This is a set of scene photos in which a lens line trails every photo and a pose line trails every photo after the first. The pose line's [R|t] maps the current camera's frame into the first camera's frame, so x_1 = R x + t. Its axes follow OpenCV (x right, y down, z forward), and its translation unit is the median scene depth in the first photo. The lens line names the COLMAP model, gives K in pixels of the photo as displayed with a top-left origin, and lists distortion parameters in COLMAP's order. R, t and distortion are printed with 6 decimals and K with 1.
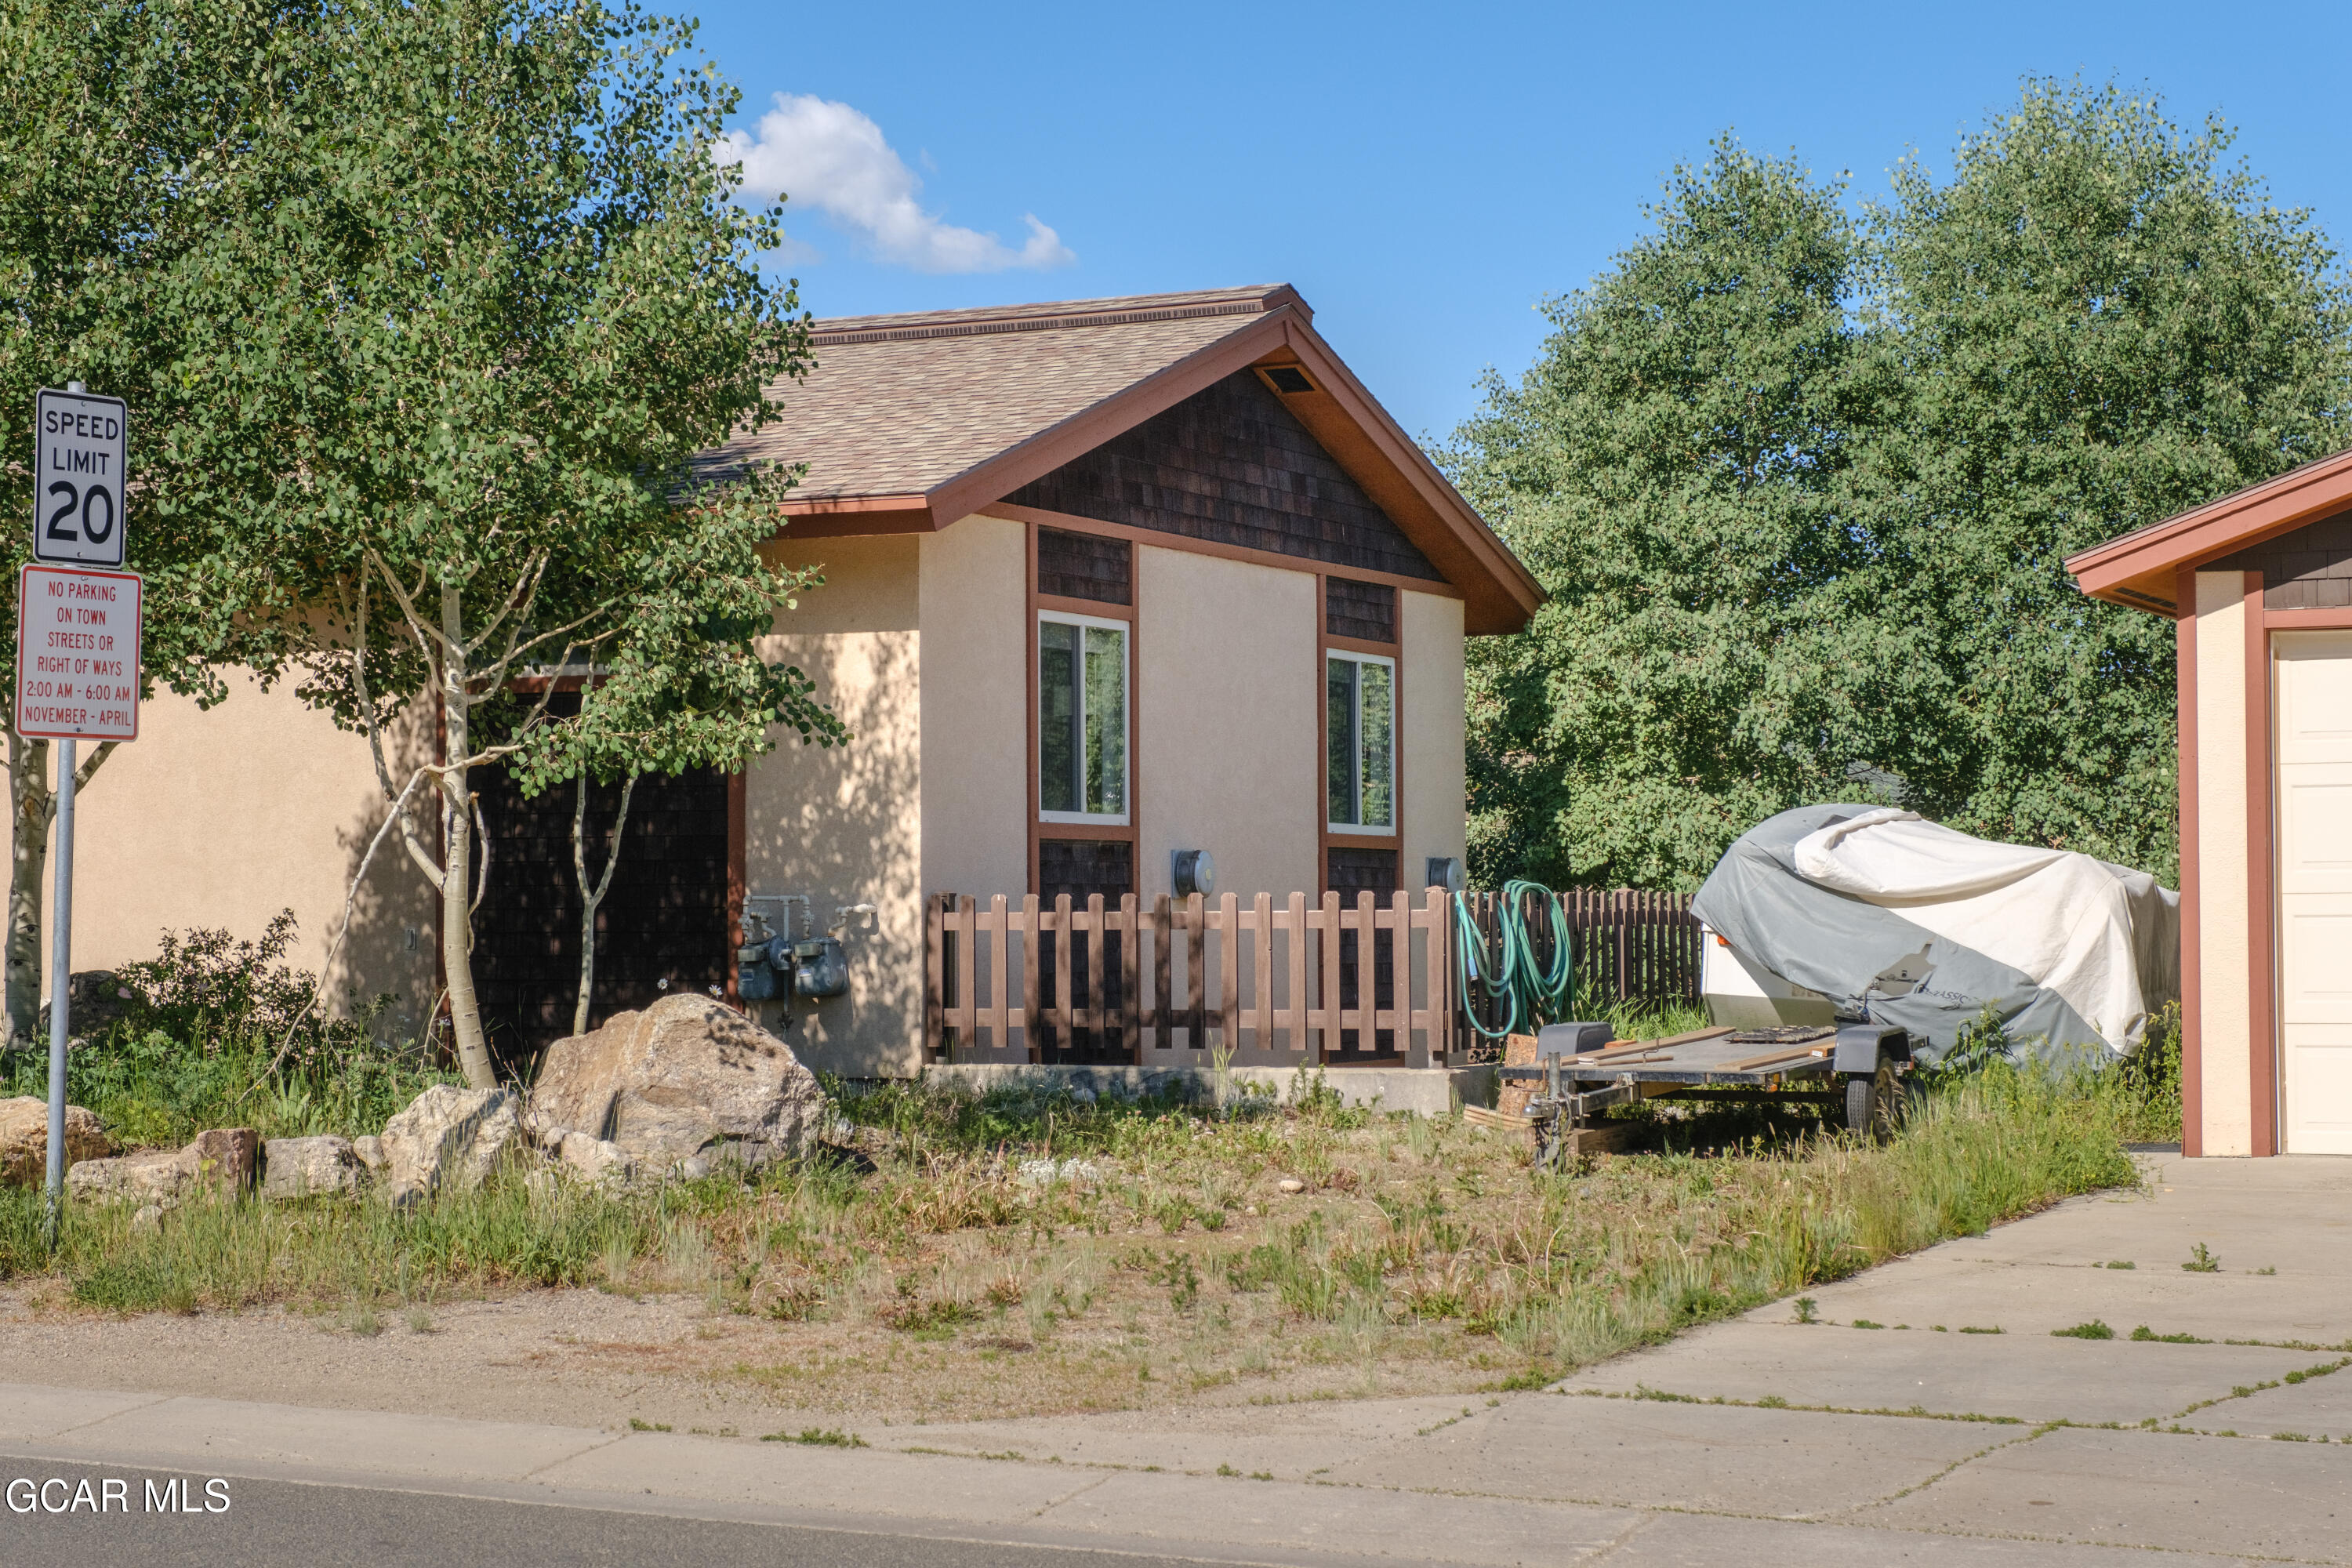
lens RADIAL K [[4327.5, 0, 1176.0], [0, 4327.5, 784.0], [0, 0, 1]] dist [-0.009675, -0.101468]
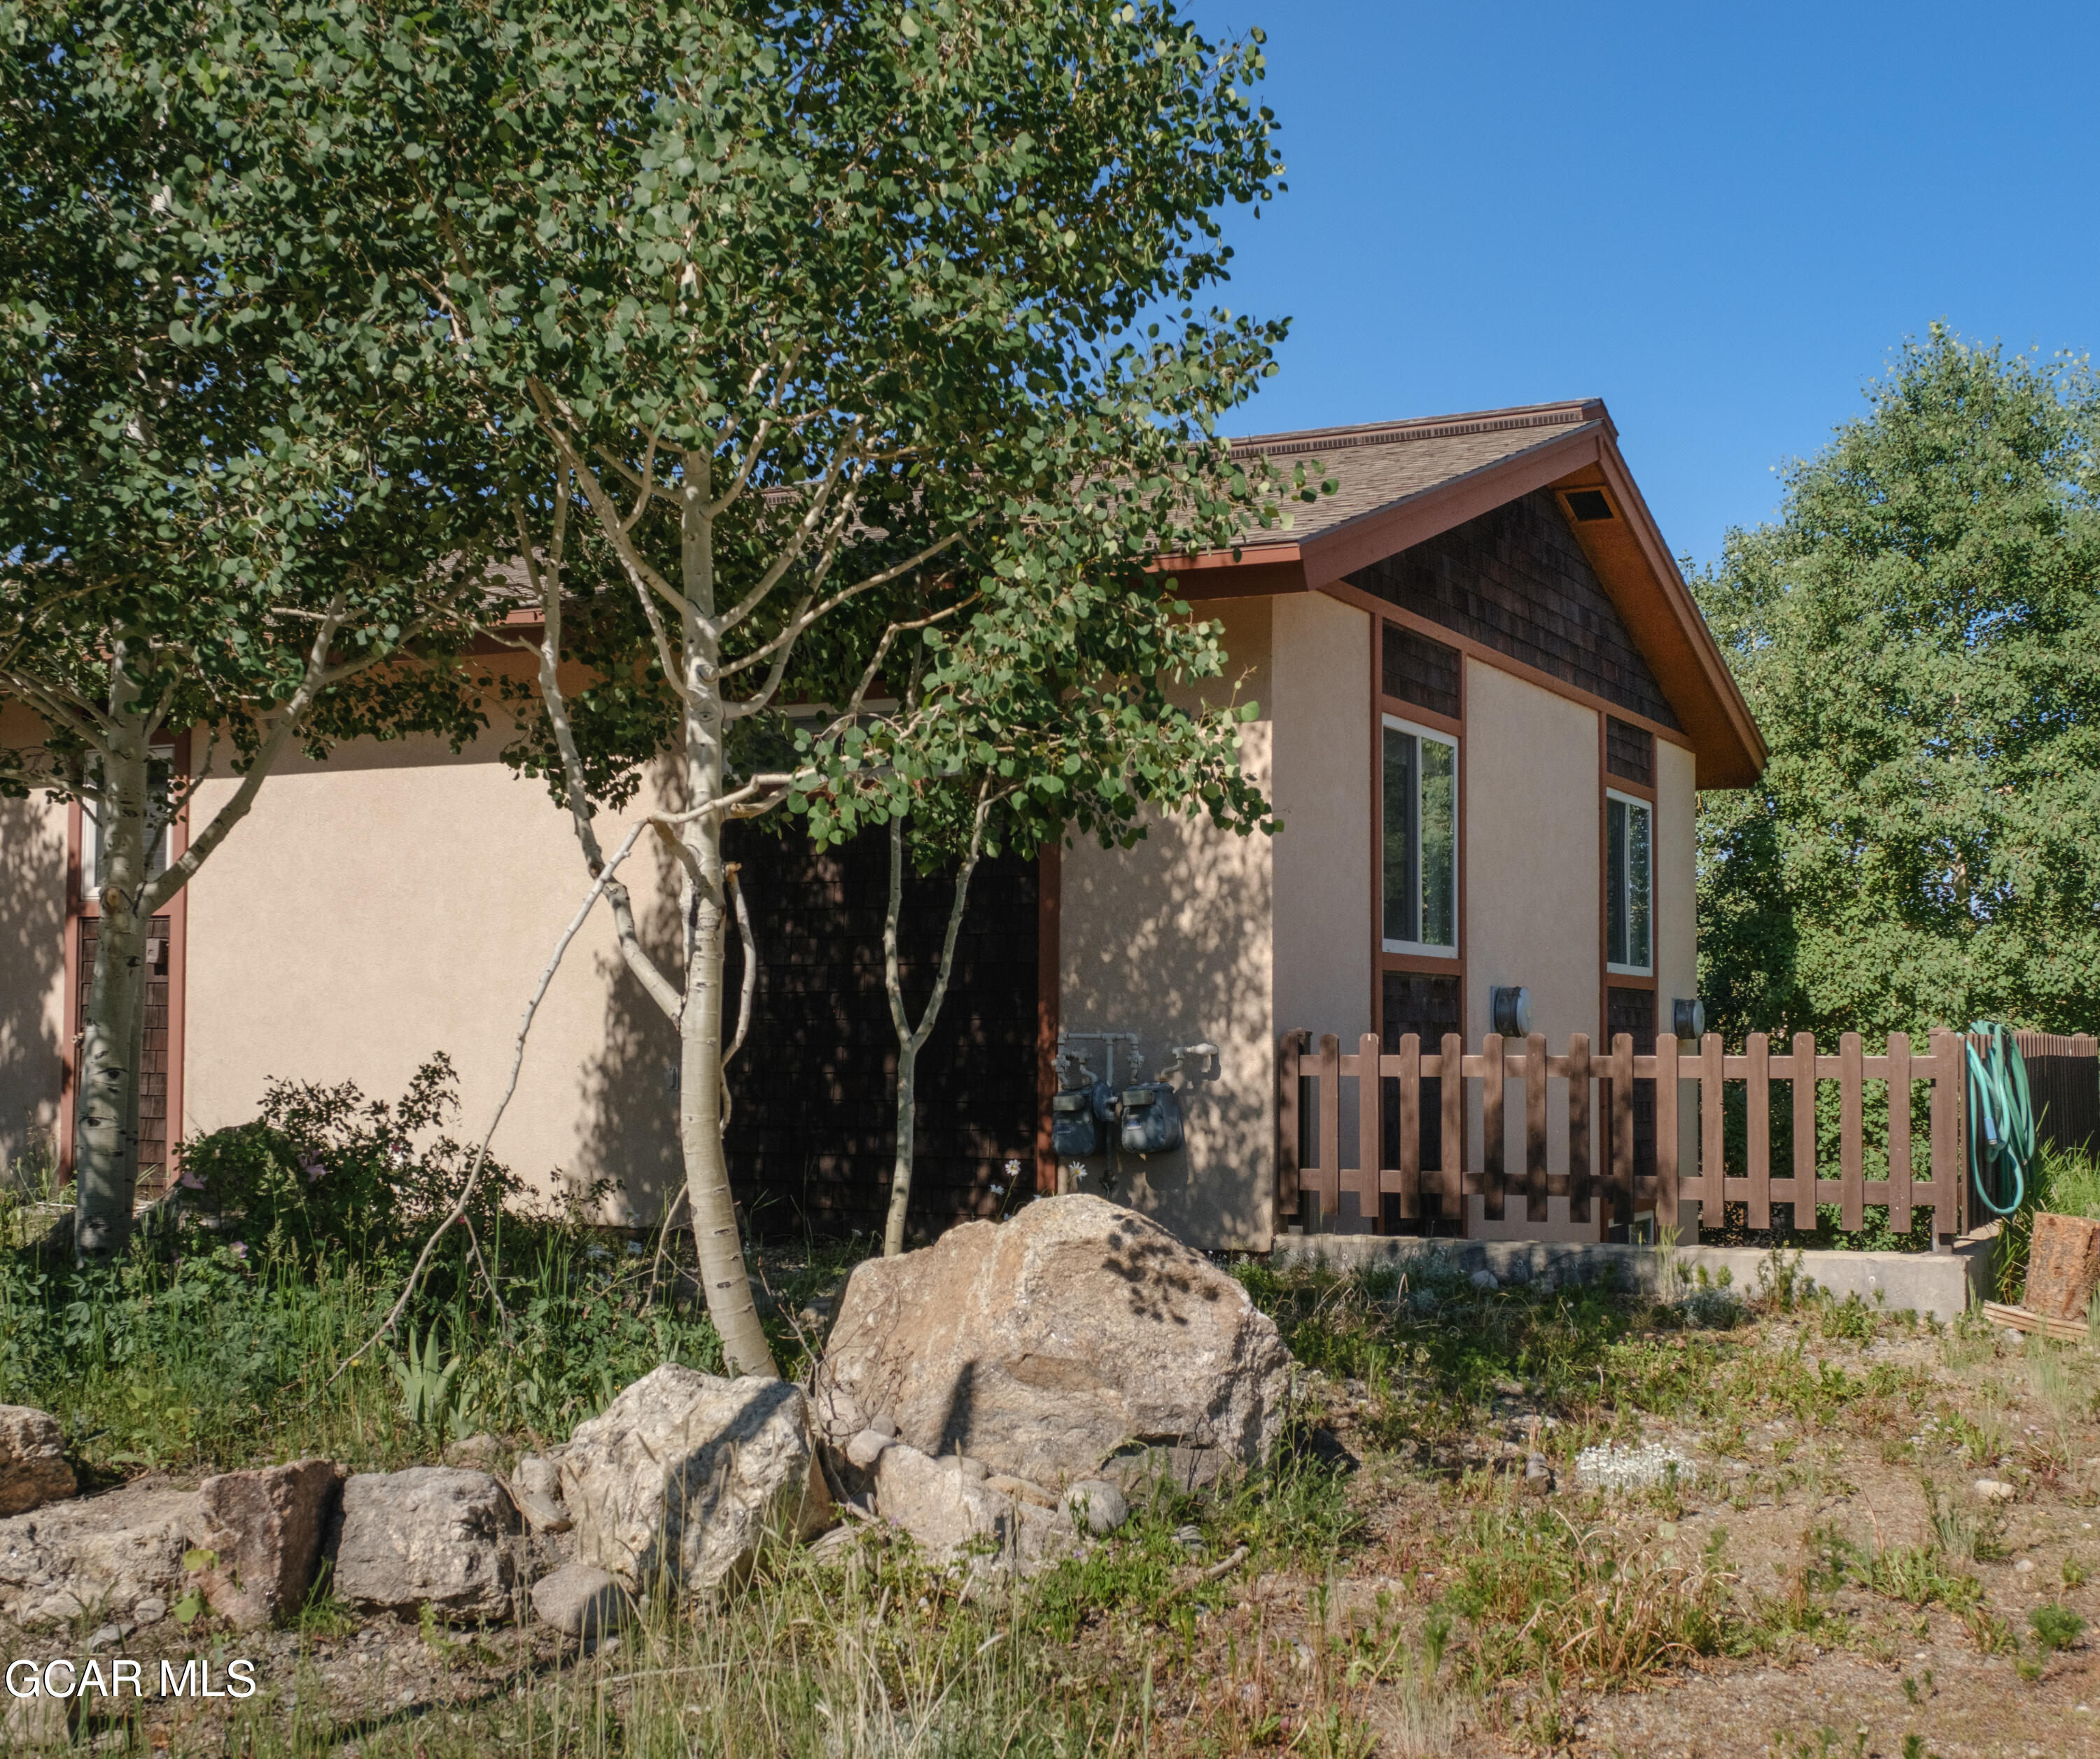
lens RADIAL K [[2571.6, 0, 1220.8], [0, 2571.6, 921.0], [0, 0, 1]] dist [-0.048946, 0.001362]
pose [[0.999793, 0.006888, 0.019148, -0.078293], [-0.006567, 0.999837, -0.016795, 0.012041], [-0.019260, 0.016666, 0.999676, 0.497051]]
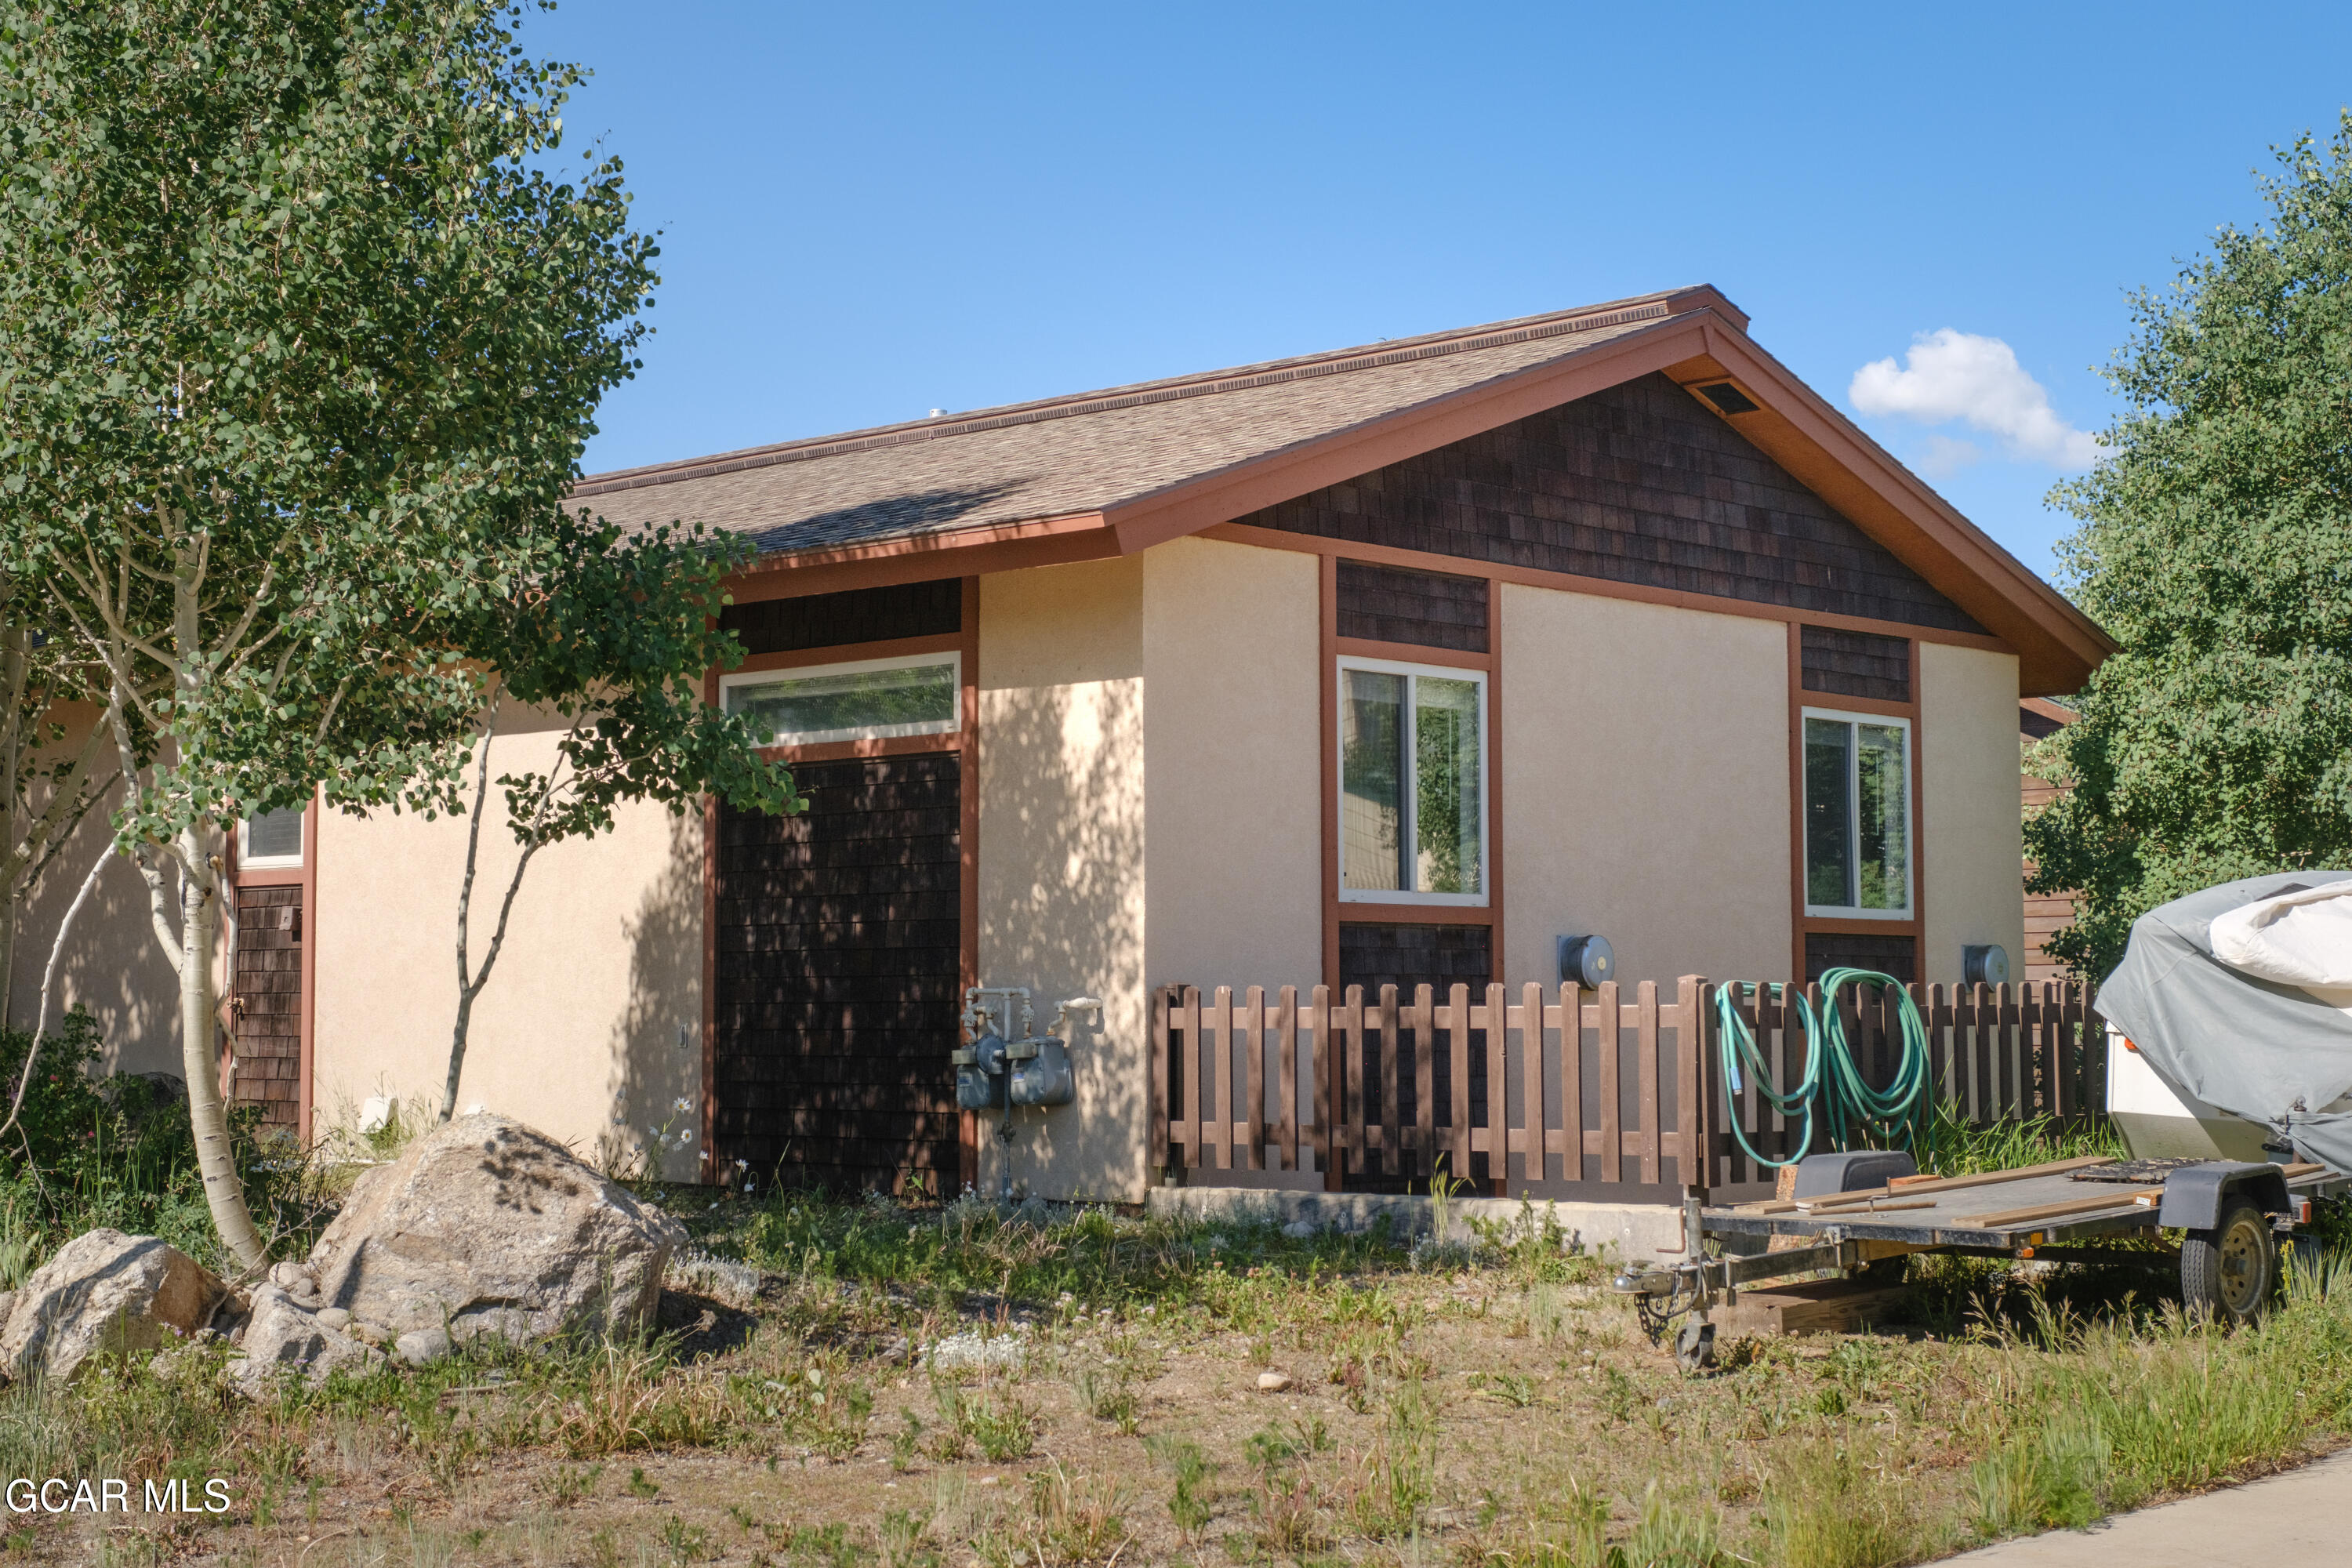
lens RADIAL K [[3511.4, 0, 1175.7], [0, 3511.4, 725.7], [0, 0, 1]] dist [0.019056, 0.032172]
pose [[0.952120, -0.024588, -0.304734, 0.157457], [0.009175, 0.998610, -0.051906, 0.010214], [0.305587, 0.046625, 0.951022, 0.340619]]
